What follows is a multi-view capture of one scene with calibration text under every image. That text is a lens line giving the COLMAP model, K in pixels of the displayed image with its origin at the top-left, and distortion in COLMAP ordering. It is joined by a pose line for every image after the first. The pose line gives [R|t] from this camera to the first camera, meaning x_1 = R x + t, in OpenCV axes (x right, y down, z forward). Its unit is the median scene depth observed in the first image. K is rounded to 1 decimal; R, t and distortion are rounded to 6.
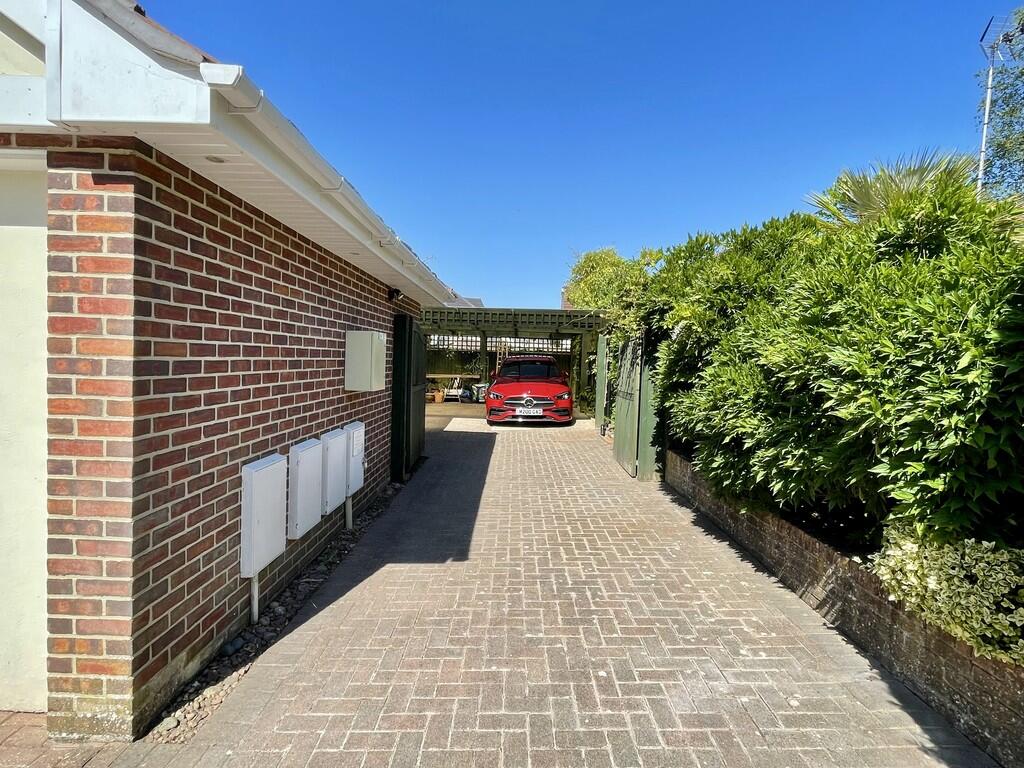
lens RADIAL K [[538.6, 0, 515.4], [0, 538.6, 384.6], [0, 0, 1]] dist [0.000135, 0.000003]
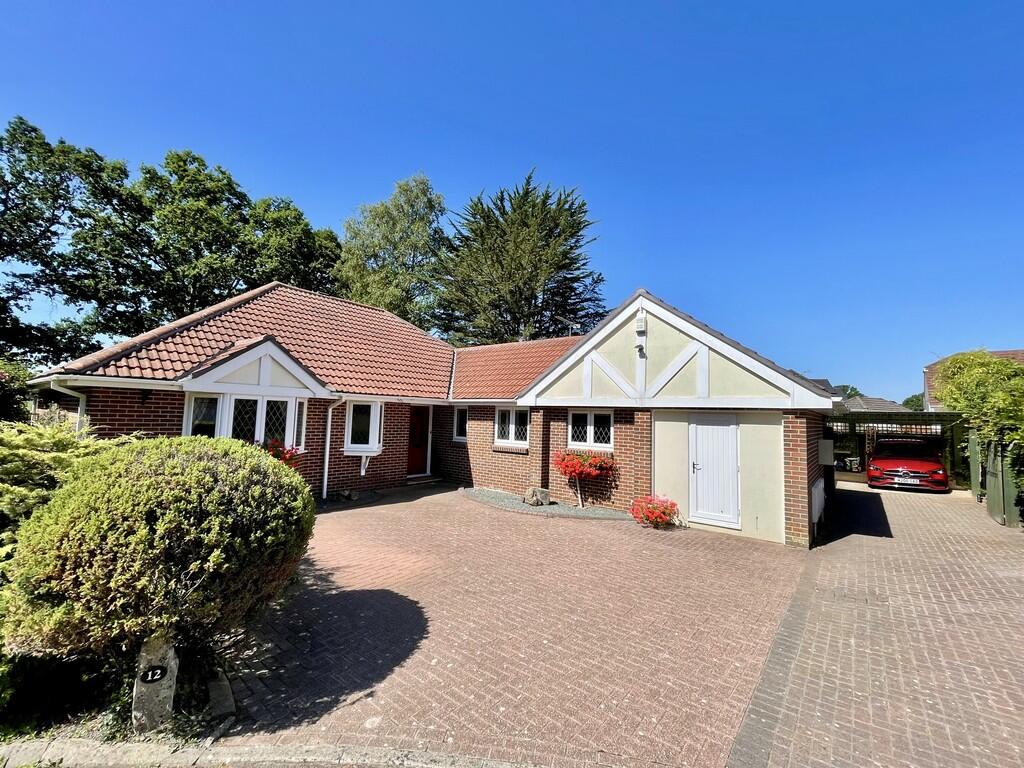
lens RADIAL K [[442.9, 0, 512.5], [0, 442.9, 382.2], [0, 0, 1]] dist [-0.000256, 0.000077]
pose [[0.787995, -0.053348, -0.613366, -0.064242], [-0.036204, 0.990500, -0.132660, -0.016345], [0.614617, 0.126742, 0.778577, -0.611482]]
